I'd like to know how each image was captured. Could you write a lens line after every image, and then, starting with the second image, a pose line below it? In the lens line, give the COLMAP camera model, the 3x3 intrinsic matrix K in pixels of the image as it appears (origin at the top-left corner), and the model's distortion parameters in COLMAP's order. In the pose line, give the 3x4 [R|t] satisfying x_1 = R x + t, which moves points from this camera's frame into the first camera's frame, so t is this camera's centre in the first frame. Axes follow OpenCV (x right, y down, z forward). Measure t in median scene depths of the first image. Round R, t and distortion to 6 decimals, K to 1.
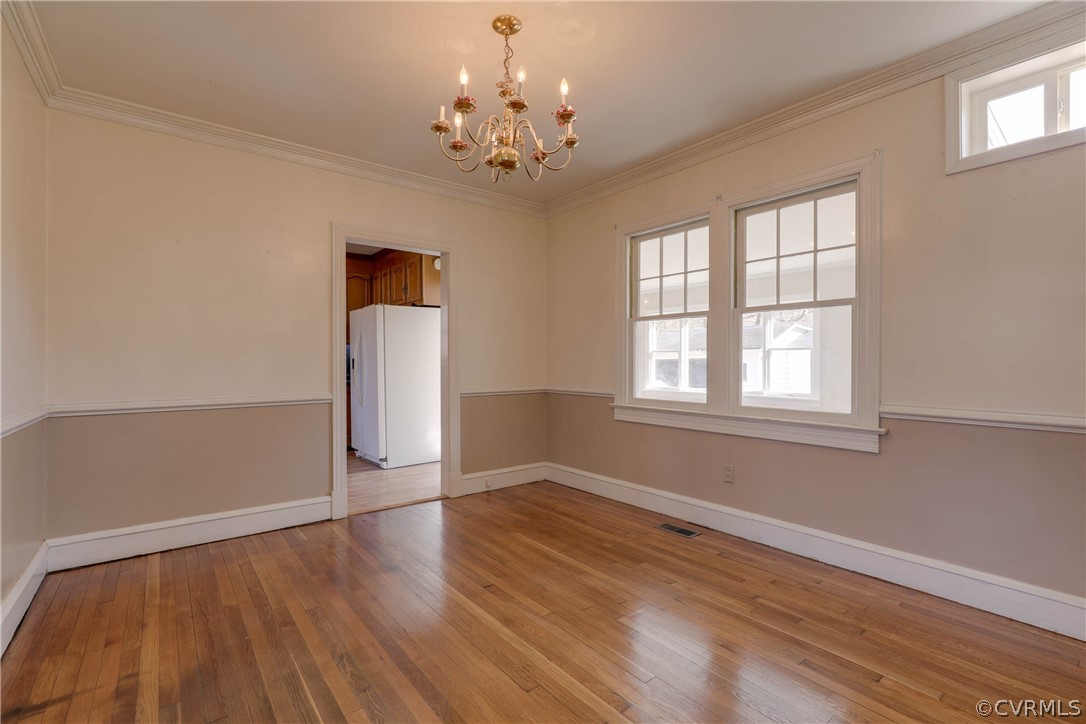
lens RADIAL K [[501.2, 0, 586.5], [0, 501.2, 363.5], [0, 0, 1]] dist [-0.000044, 0.000473]
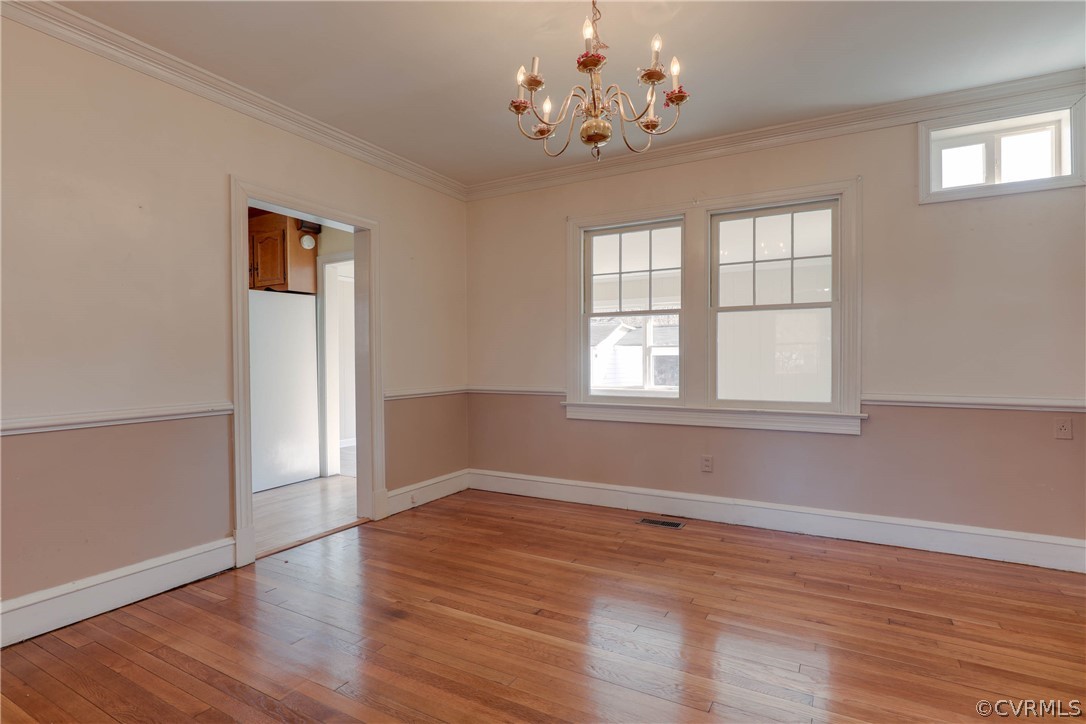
lens RADIAL K [[501.8, 0, 563.9], [0, 501.8, 364.0], [0, 0, 1]] dist [-0.004061, 0.000127]
pose [[0.927732, -0.008335, 0.373155, -0.370267], [0.005908, 0.999953, 0.007646, -0.000175], [-0.373201, -0.004889, 0.927738, 0.126282]]
